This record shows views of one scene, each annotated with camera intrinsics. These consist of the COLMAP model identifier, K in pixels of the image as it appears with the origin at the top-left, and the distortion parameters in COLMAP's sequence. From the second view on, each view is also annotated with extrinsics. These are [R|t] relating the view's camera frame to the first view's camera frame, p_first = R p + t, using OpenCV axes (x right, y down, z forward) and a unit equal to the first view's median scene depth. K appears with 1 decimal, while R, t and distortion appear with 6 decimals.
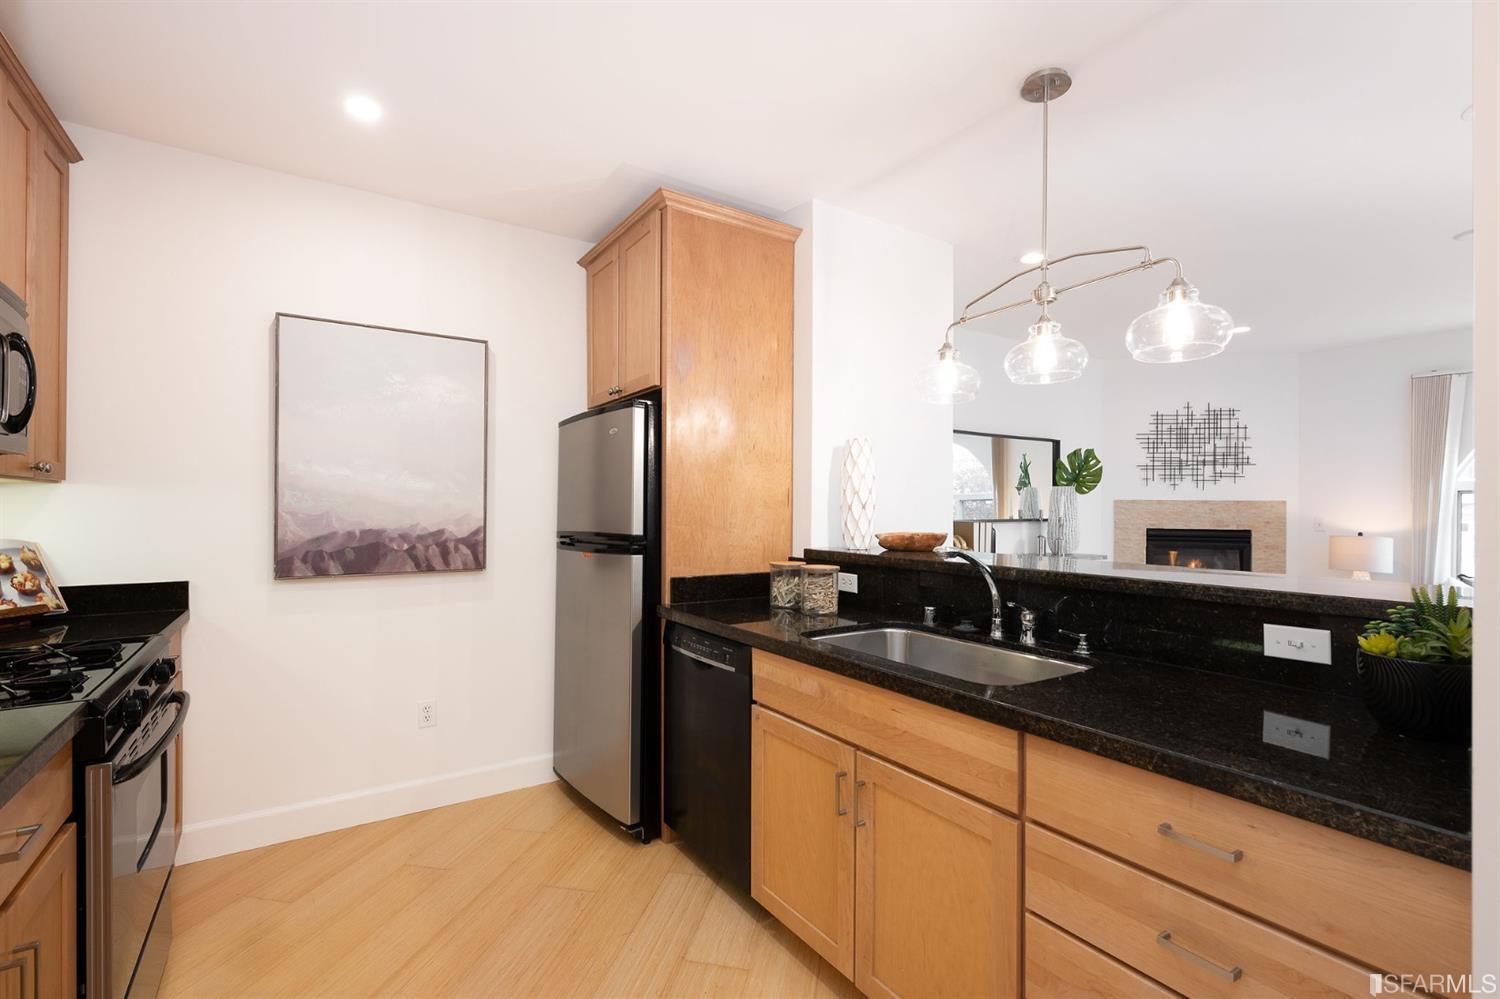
lens RADIAL K [[653.9, 0, 748.6], [0, 653.9, 506.8], [0, 0, 1]] dist [-0.000393, -0.000028]
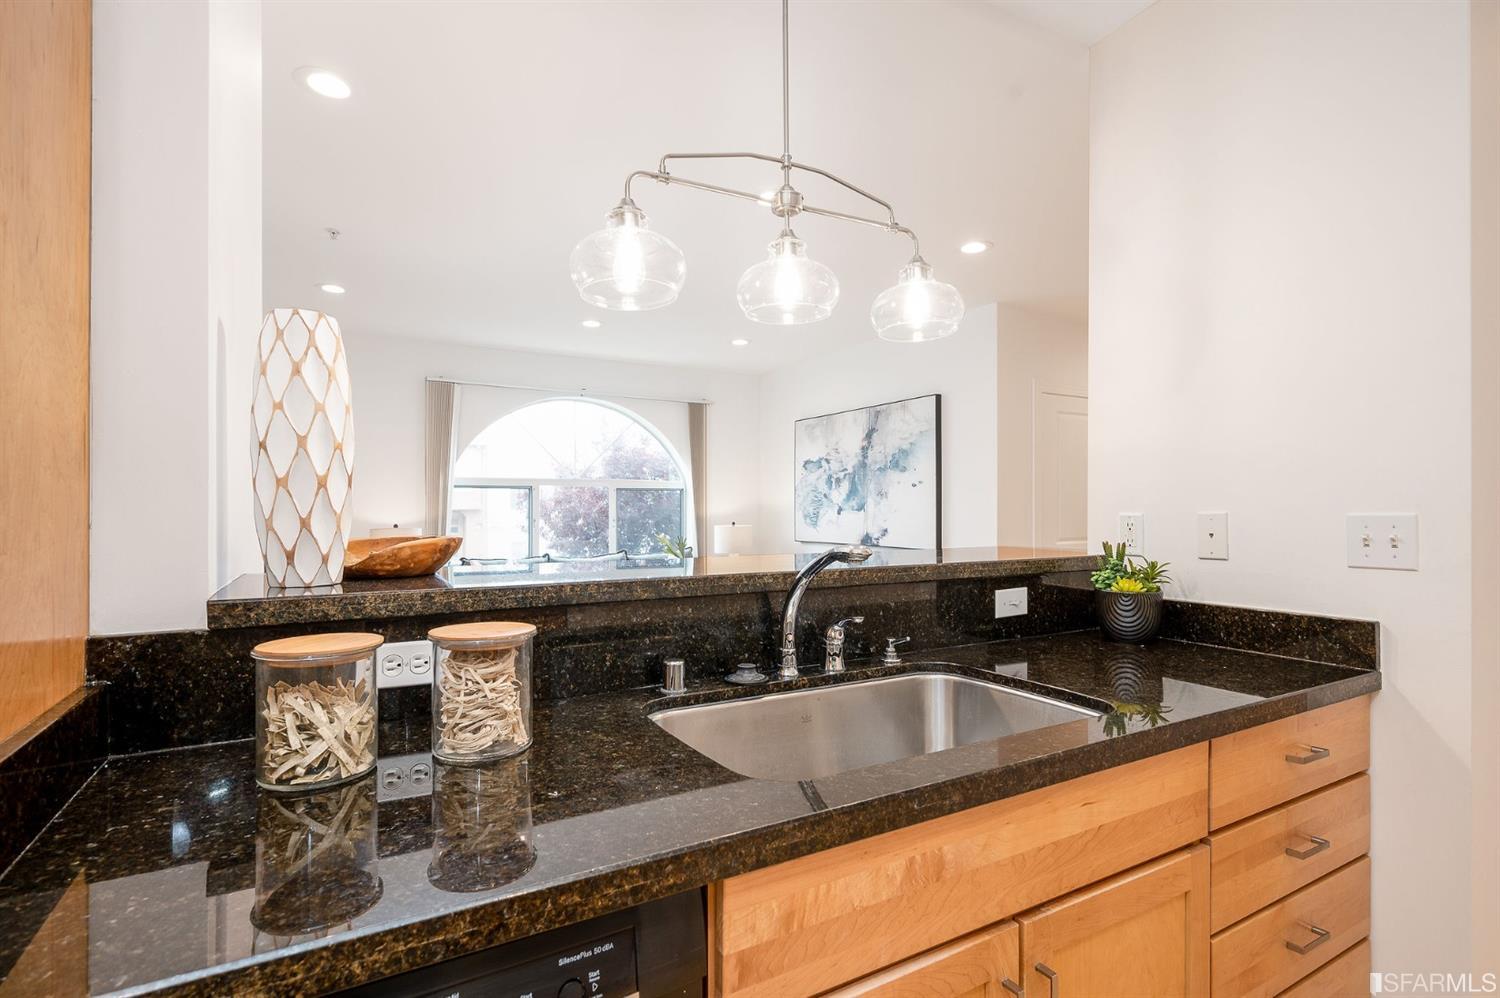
lens RADIAL K [[728.8, 0, 747.6], [0, 728.8, 505.1], [0, 0, 1]] dist [-0.005912, -0.000173]
pose [[0.071245, 0.000489, 0.997459, -0.379900], [0.000524, 1.000000, -0.000527, 0.021505], [-0.997459, 0.000560, 0.071245, 0.988872]]
